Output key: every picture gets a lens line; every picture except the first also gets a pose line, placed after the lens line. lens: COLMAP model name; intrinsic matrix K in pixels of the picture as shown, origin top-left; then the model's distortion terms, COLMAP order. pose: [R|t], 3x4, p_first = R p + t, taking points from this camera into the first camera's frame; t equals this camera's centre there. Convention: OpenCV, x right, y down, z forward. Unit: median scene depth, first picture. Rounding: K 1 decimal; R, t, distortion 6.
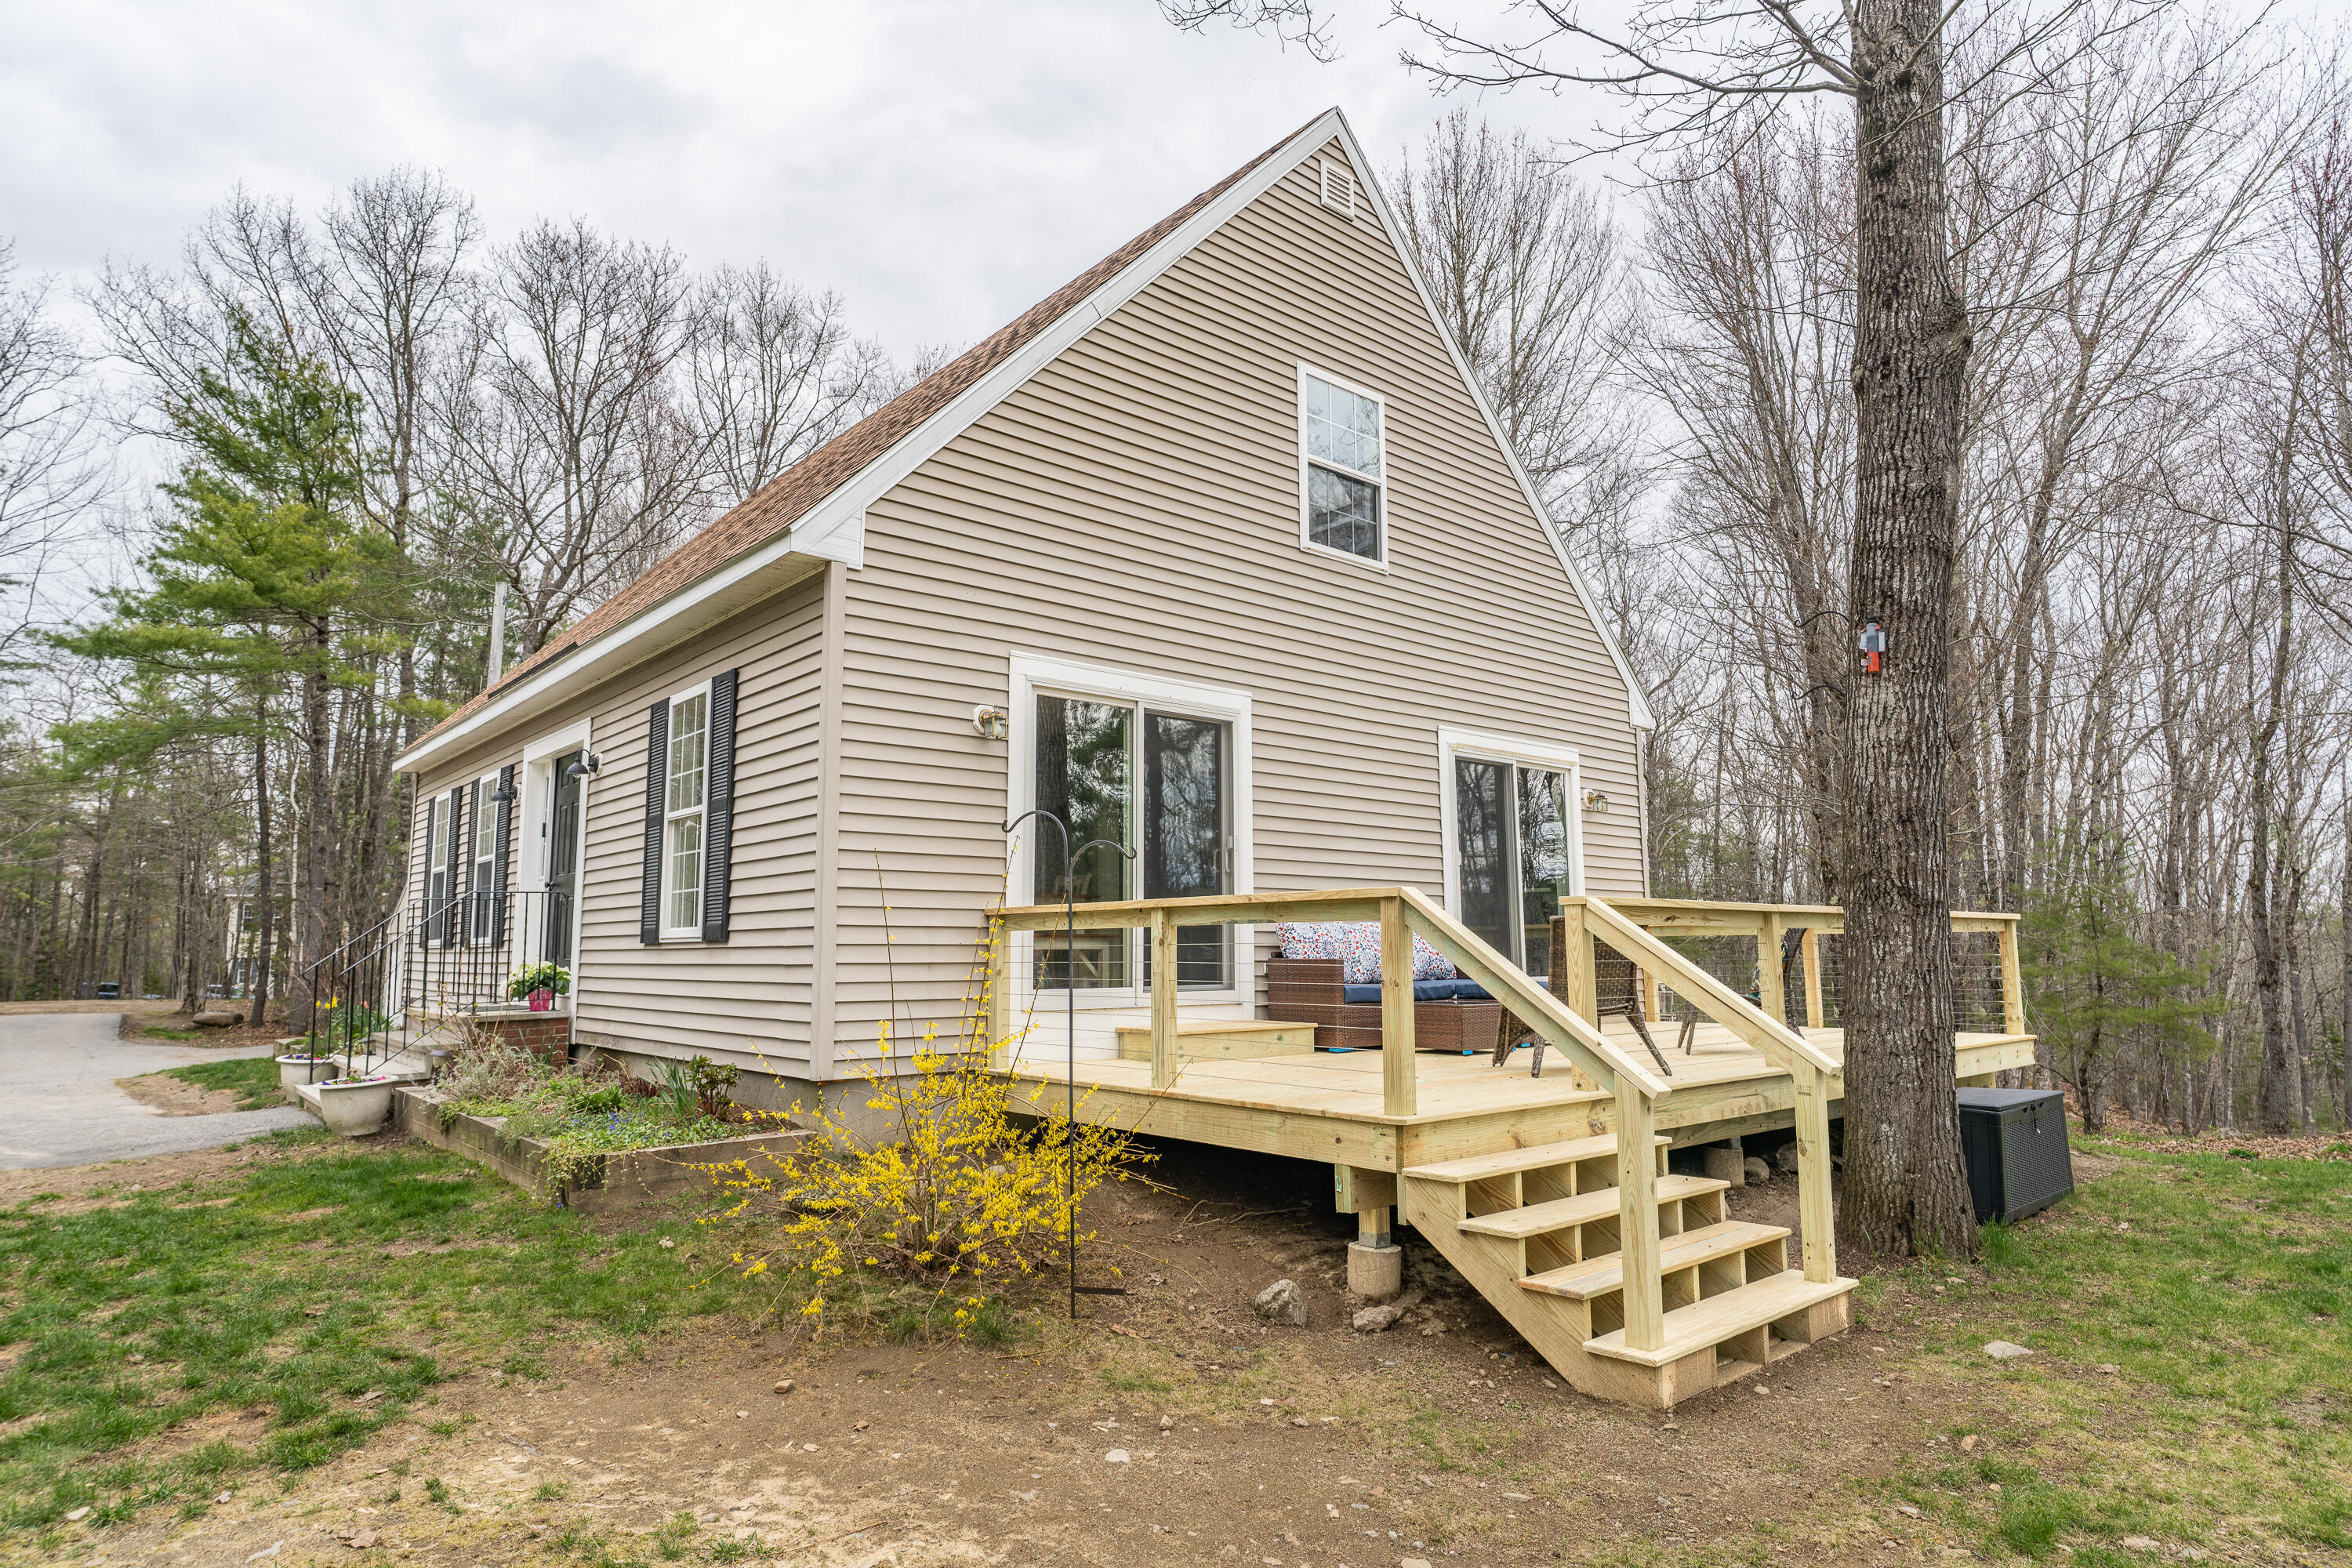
lens RADIAL K [[1303.1, 0, 1176.0], [0, 1303.1, 784.0], [0, 0, 1]] dist [-0.001416, -0.000040]
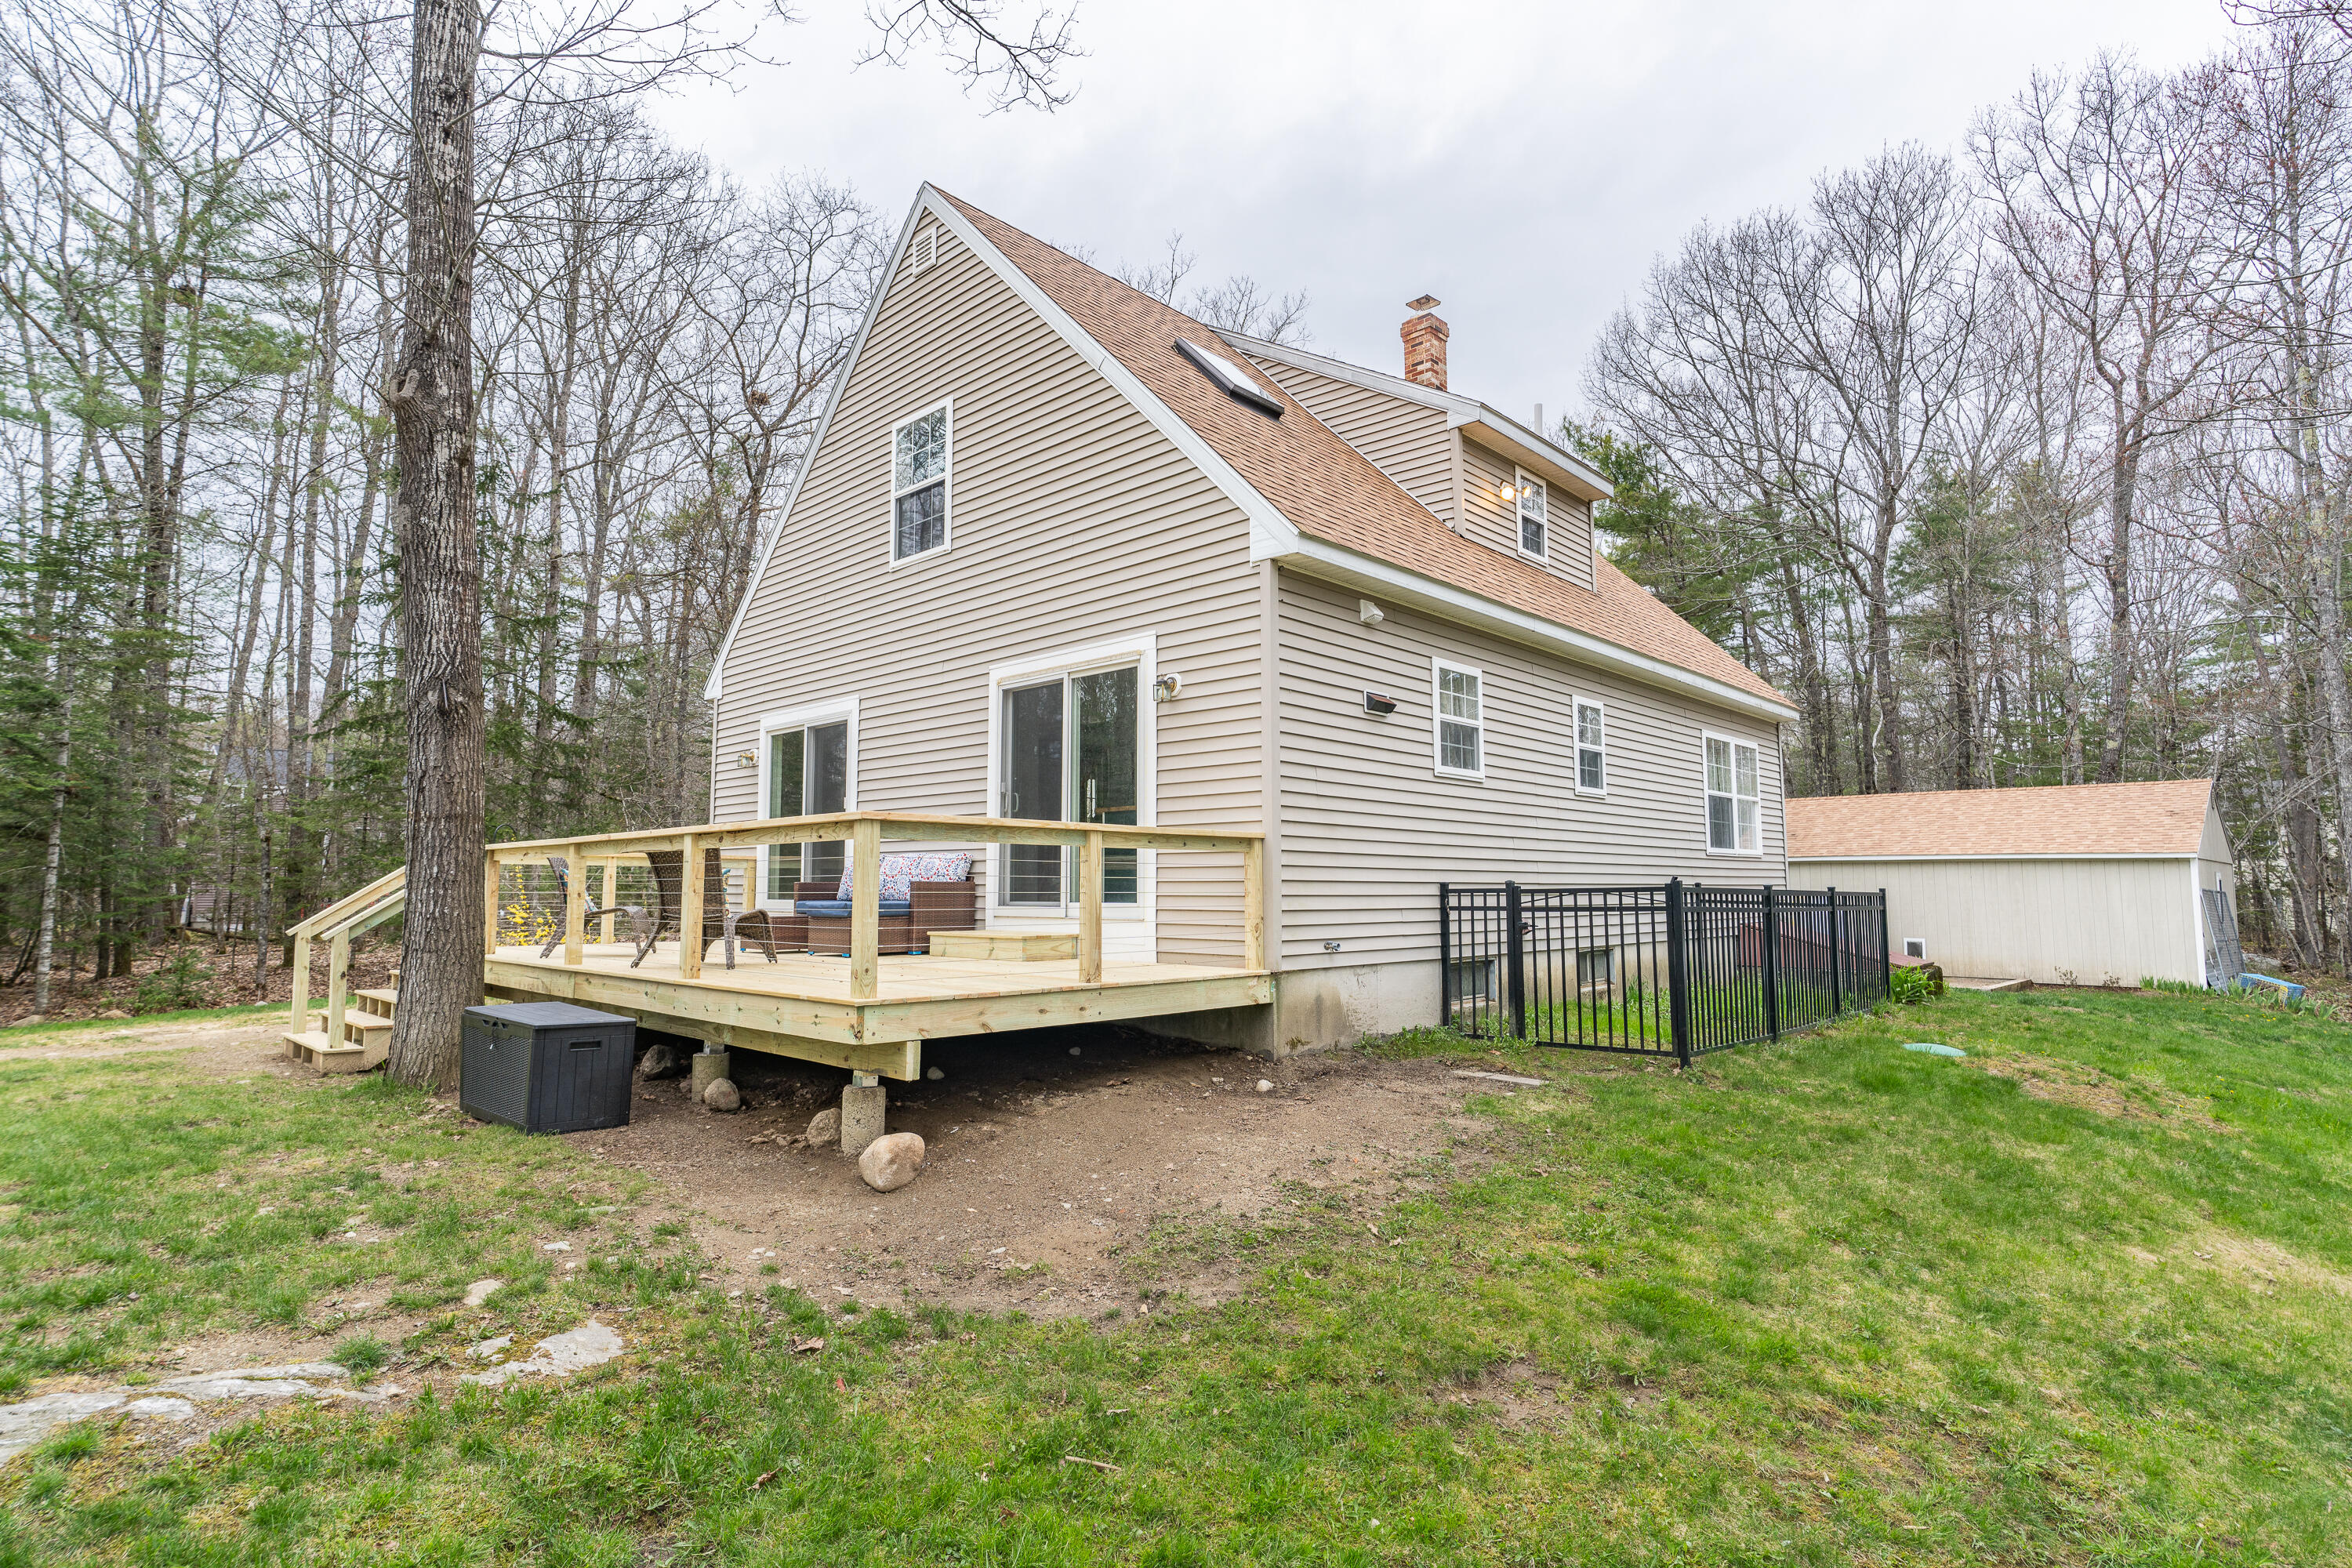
lens RADIAL K [[1176.3, 0, 1176.0], [0, 1176.3, 784.0], [0, 0, 1]] dist [-0.002401, -0.000369]
pose [[0.098795, -0.071522, -0.992534, 1.529835], [0.141615, 0.988273, -0.057119, 0.168567], [0.984980, -0.134914, 0.107765, 1.335008]]
